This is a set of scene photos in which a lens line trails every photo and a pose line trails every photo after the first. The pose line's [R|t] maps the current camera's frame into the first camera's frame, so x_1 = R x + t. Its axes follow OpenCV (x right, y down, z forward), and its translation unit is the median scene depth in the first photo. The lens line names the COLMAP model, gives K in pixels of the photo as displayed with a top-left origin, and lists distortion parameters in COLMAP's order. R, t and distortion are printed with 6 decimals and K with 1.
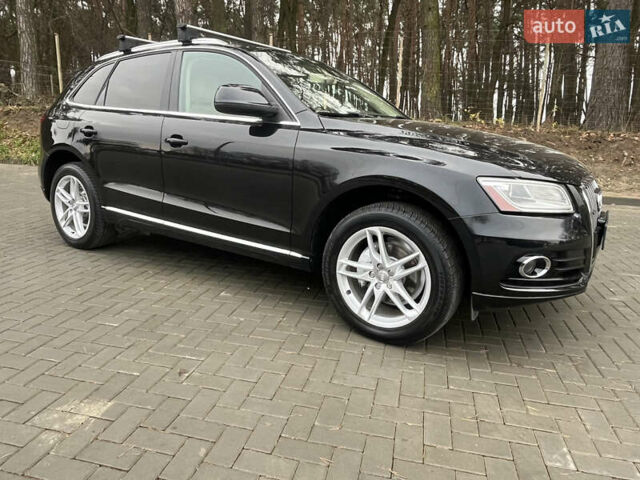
lens RADIAL K [[471.2, 0, 318.4], [0, 471.2, 237.0], [0, 0, 1]] dist [-0.031586, 0.008408]
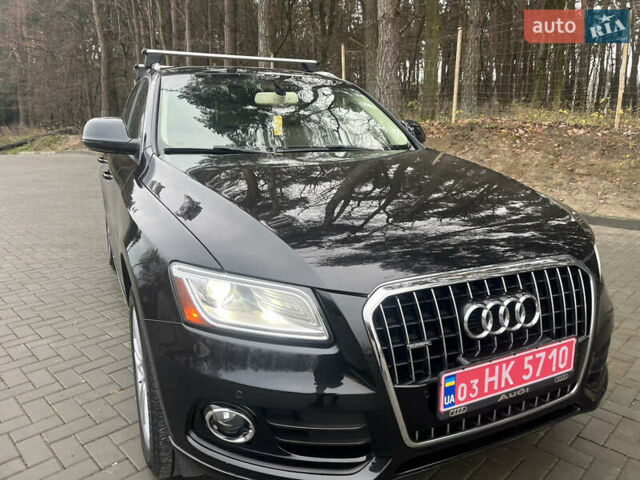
lens RADIAL K [[485.9, 0, 325.7], [0, 485.9, 235.7], [0, 0, 1]] dist [0.065118, -0.099555]
pose [[0.855986, 0.085714, -0.509844, 0.705302], [-0.093583, 0.995559, 0.010253, -0.156051], [0.508459, 0.038936, 0.860206, 0.432039]]
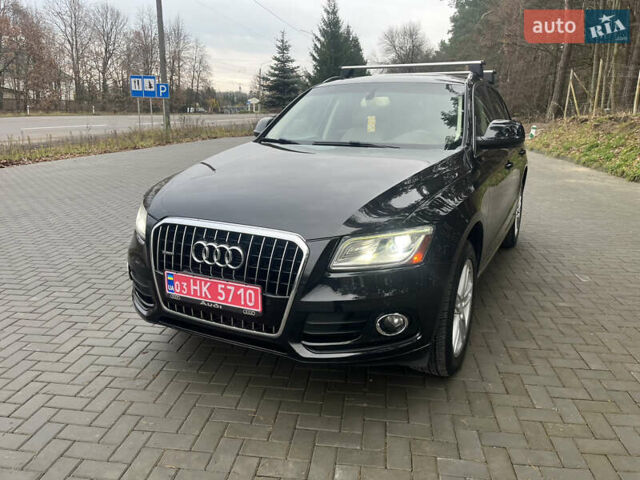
lens RADIAL K [[485.9, 0, 326.1], [0, 485.9, 243.1], [0, 0, 1]] dist [0.065118, -0.099555]
pose [[0.114773, 0.227808, -0.966918, 1.428447], [-0.228833, 0.953237, 0.197422, -0.307051], [0.966676, 0.198604, 0.161536, 1.045258]]
